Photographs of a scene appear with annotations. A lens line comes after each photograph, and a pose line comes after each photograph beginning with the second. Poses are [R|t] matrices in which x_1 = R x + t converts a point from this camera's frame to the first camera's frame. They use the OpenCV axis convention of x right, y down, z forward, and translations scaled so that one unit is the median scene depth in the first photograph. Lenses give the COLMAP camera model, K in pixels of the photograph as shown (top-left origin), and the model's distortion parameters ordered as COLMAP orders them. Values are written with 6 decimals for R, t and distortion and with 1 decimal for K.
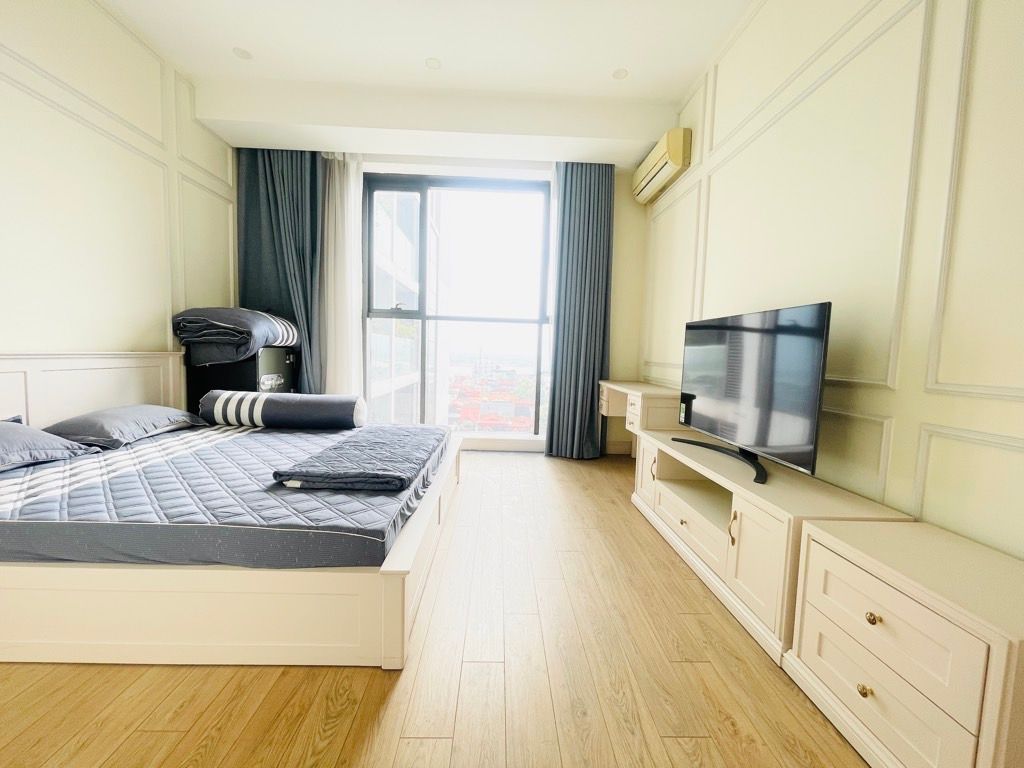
lens RADIAL K [[414.2, 0, 509.7], [0, 414.2, 385.2], [0, 0, 1]] dist [-0.000439, 0.000748]
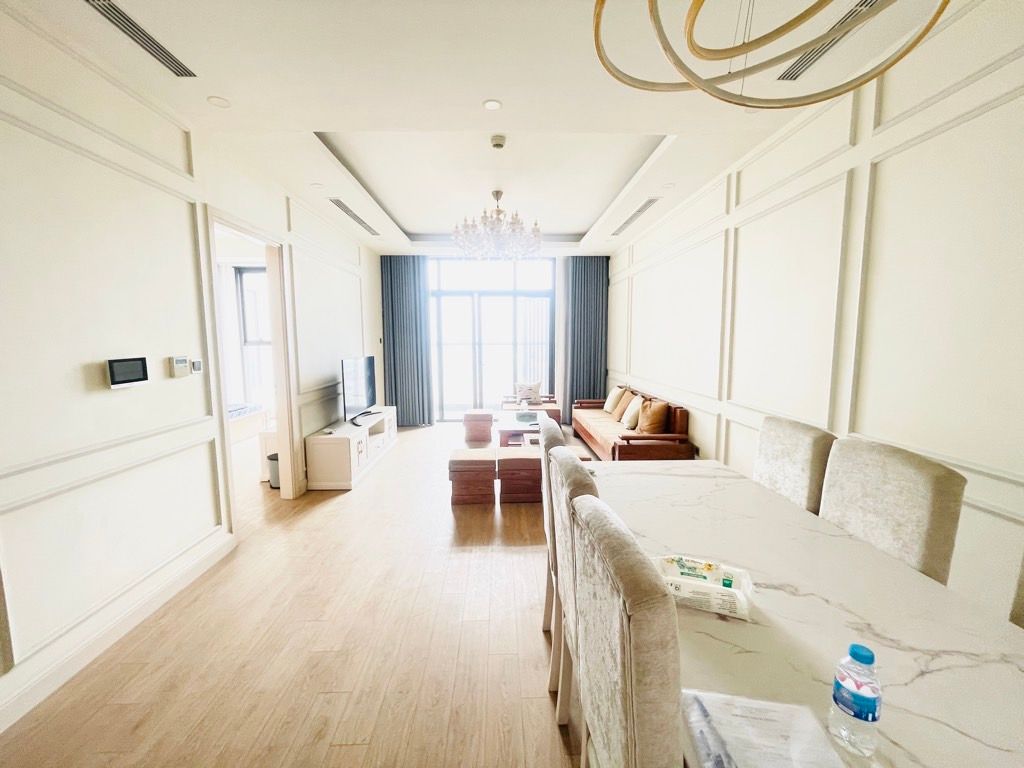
lens RADIAL K [[414.2, 0, 510.5], [0, 414.2, 384.4], [0, 0, 1]] dist [-0.000439, 0.000748]
pose [[0.999556, -0.028687, -0.008002, 1.105527], [0.028920, 0.999110, 0.030695, -0.029409], [0.007114, -0.030913, 0.999497, -1.040981]]
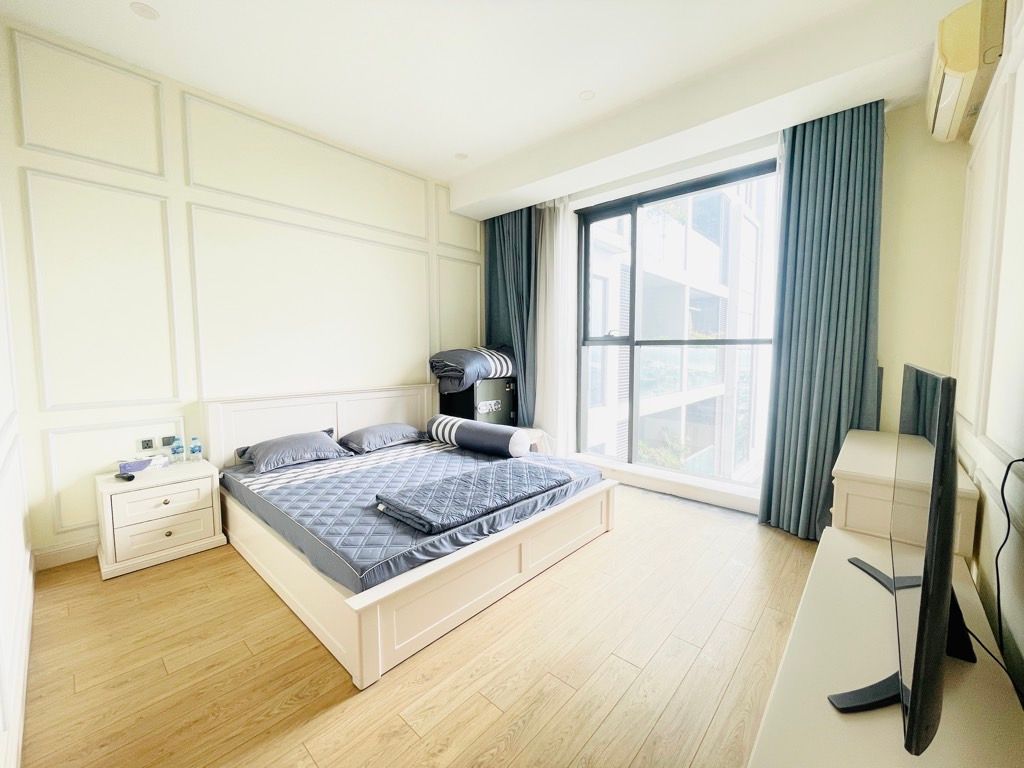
lens RADIAL K [[414.2, 0, 514.4], [0, 414.2, 386.1], [0, 0, 1]] dist [-0.000439, 0.000748]
pose [[0.725427, 0.026722, -0.687781, 0.353696], [-0.031951, 0.999476, 0.005132, -0.086785], [0.687558, 0.018252, 0.725900, 0.175506]]
